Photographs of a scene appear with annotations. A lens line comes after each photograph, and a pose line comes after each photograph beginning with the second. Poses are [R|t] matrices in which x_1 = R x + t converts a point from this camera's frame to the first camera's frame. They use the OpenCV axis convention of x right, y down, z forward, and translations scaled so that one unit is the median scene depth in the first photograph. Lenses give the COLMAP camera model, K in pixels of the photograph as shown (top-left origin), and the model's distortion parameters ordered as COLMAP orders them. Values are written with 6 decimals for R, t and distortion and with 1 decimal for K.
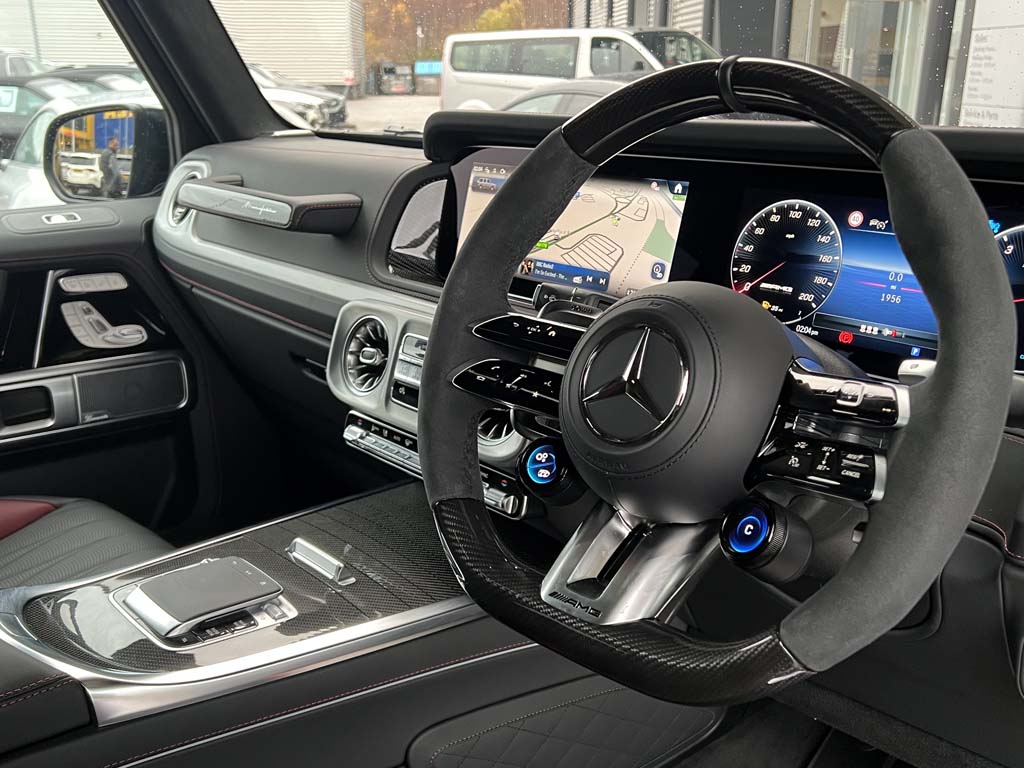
lens RADIAL K [[1021.0, 0, 510.7], [0, 1021.0, 389.3], [0, 0, 1]] dist [0.126816, 0.000000]
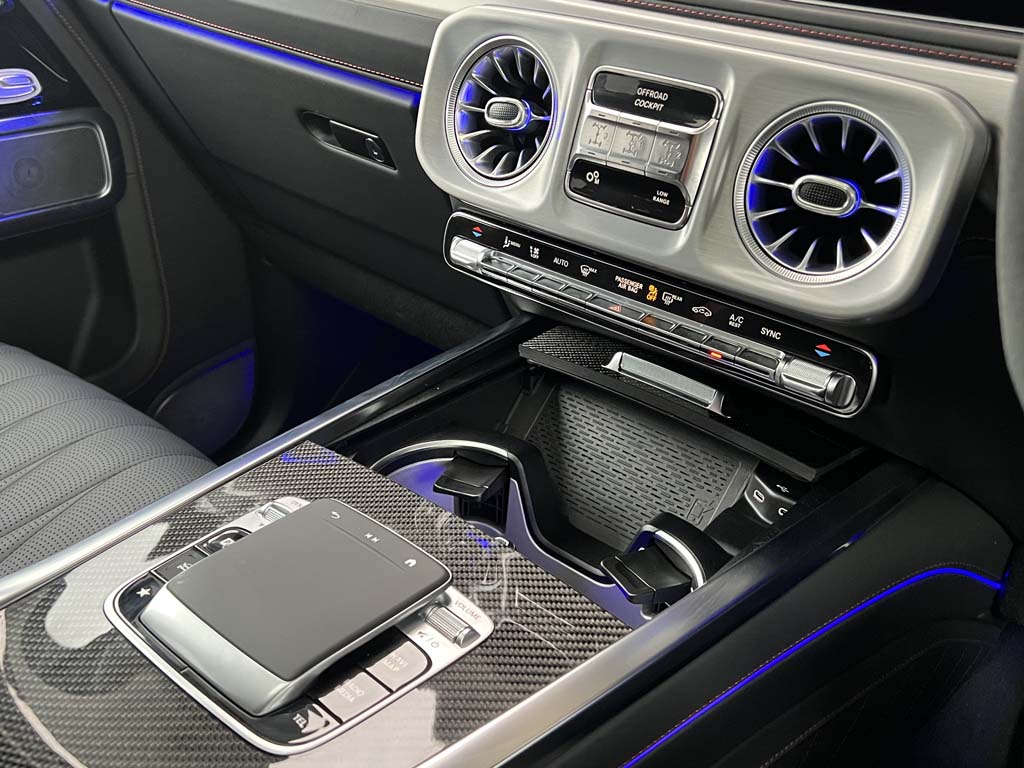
lens RADIAL K [[1021.0, 0, 469.1], [0, 1021.0, 383.2], [0, 0, 1]] dist [0.126816, 0.000000]
pose [[0.994942, -0.043683, 0.090458, -0.261927], [0.022407, 0.974318, 0.224060, -0.018557], [-0.097922, -0.220900, 0.970368, 0.528328]]
